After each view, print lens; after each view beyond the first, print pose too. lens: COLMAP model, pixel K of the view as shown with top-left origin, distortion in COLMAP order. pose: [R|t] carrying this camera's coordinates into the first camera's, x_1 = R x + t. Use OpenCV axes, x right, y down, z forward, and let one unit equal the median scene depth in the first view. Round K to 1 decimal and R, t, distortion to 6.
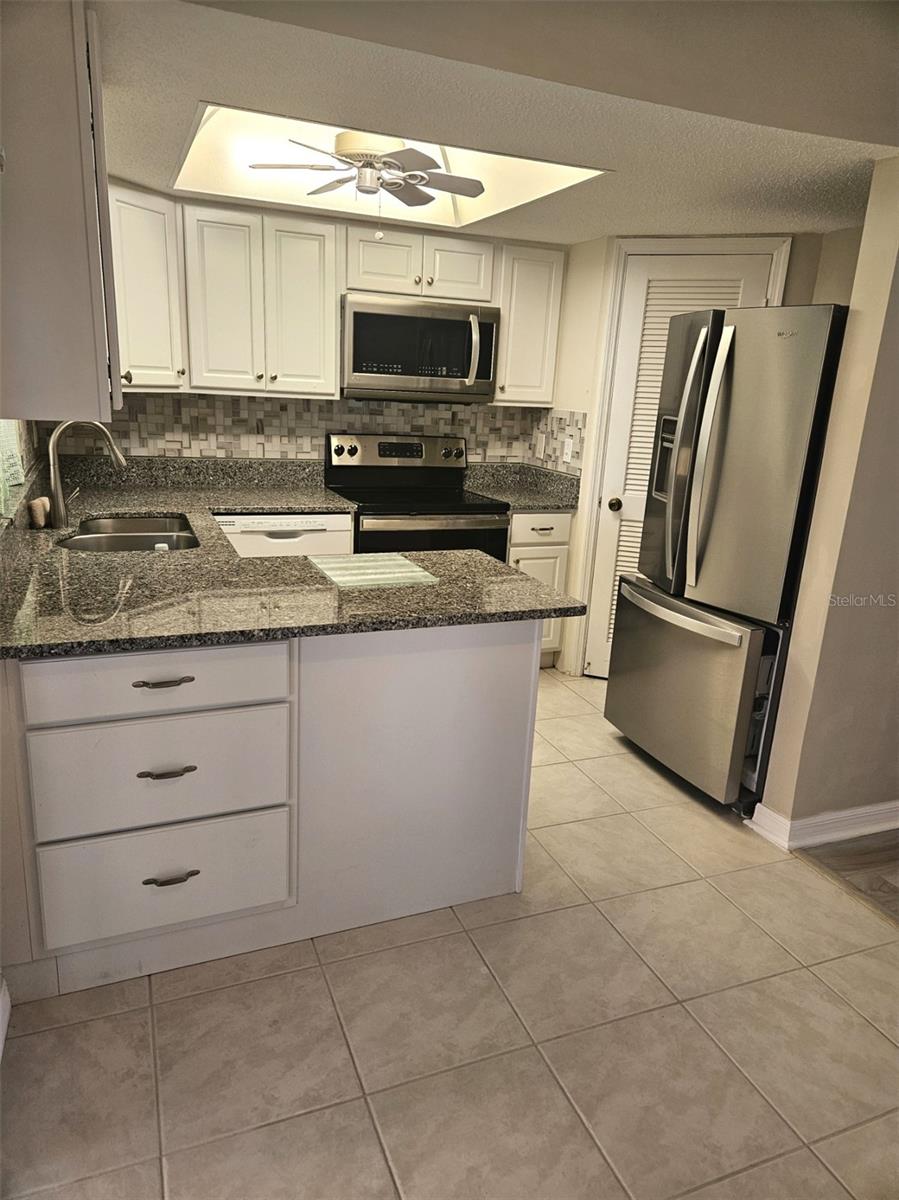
lens RADIAL K [[792.7, 0, 444.0], [0, 792.7, 600.9], [0, 0, 1]] dist [0.092725, -0.078765]
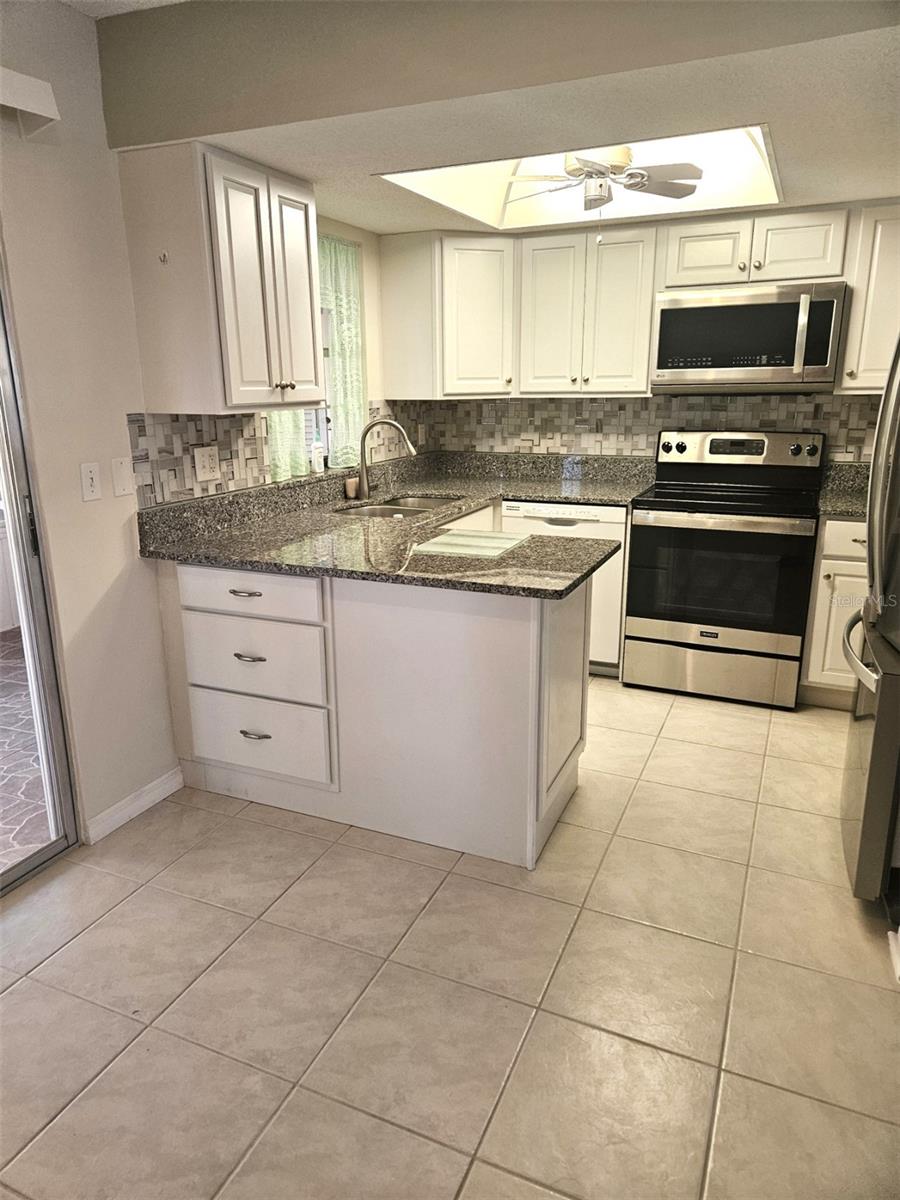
lens RADIAL K [[796.6, 0, 450.6], [0, 796.6, 592.9], [0, 0, 1]] dist [0.088535, -0.076853]
pose [[0.694593, 0.131398, -0.707302, 0.444319], [-0.149896, 0.988033, 0.036347, -0.003660], [0.703614, 0.080776, 0.705977, 0.113948]]
